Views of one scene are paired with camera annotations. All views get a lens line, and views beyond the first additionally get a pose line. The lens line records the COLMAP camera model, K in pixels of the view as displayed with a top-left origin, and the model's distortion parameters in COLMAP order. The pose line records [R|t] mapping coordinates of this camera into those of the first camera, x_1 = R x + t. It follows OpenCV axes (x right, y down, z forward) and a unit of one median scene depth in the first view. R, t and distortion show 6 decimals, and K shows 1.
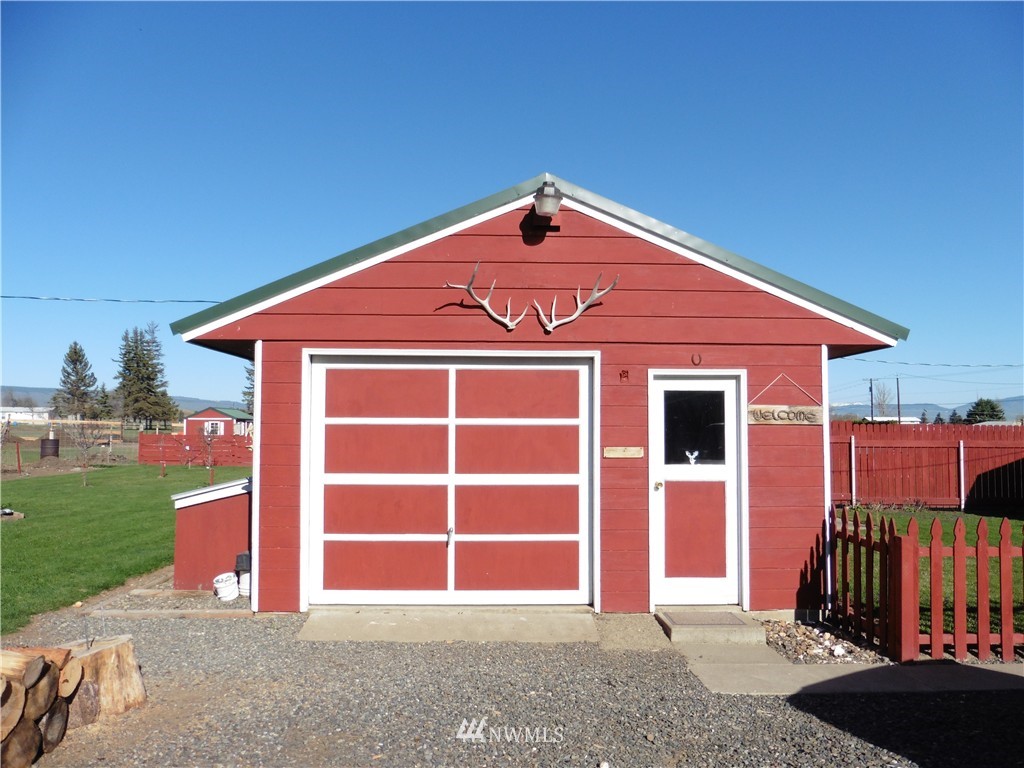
lens RADIAL K [[743.7, 0, 511.6], [0, 743.7, 388.1], [0, 0, 1]] dist [-0.050620, 0.033412]
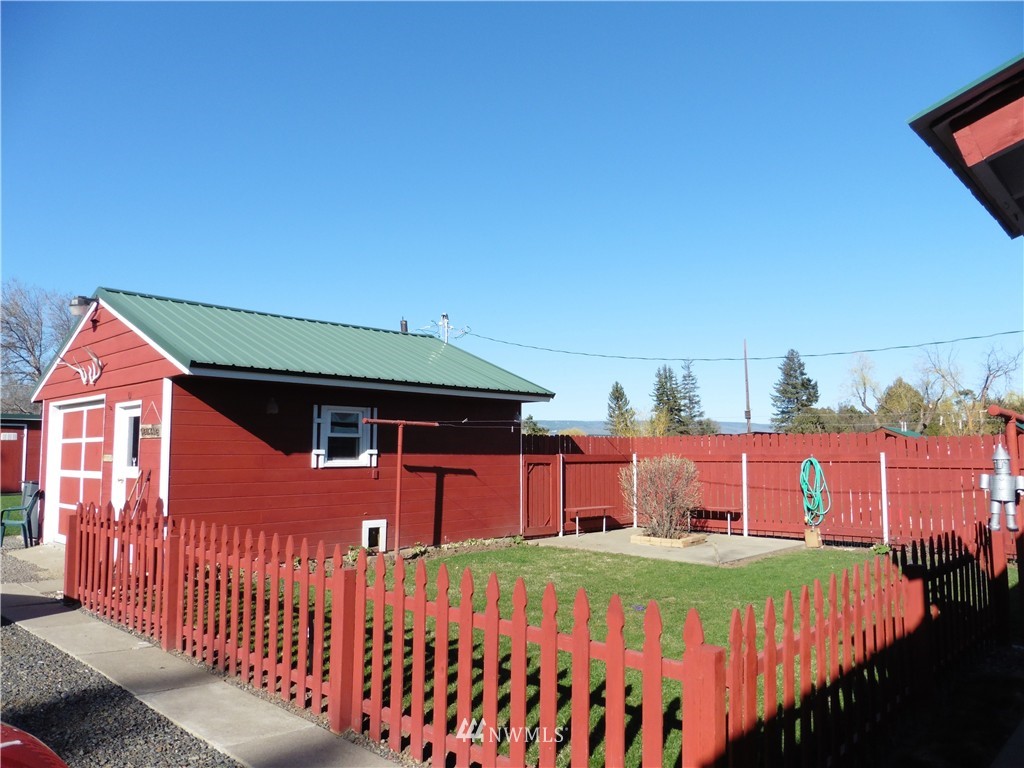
lens RADIAL K [[743.7, 0, 511.9], [0, 743.7, 386.2], [0, 0, 1]] dist [-0.050620, 0.033412]
pose [[0.720555, -0.071470, -0.689705, 0.103275], [0.044825, 0.997394, -0.056524, 0.003493], [0.691948, 0.009813, 0.721881, 0.026054]]
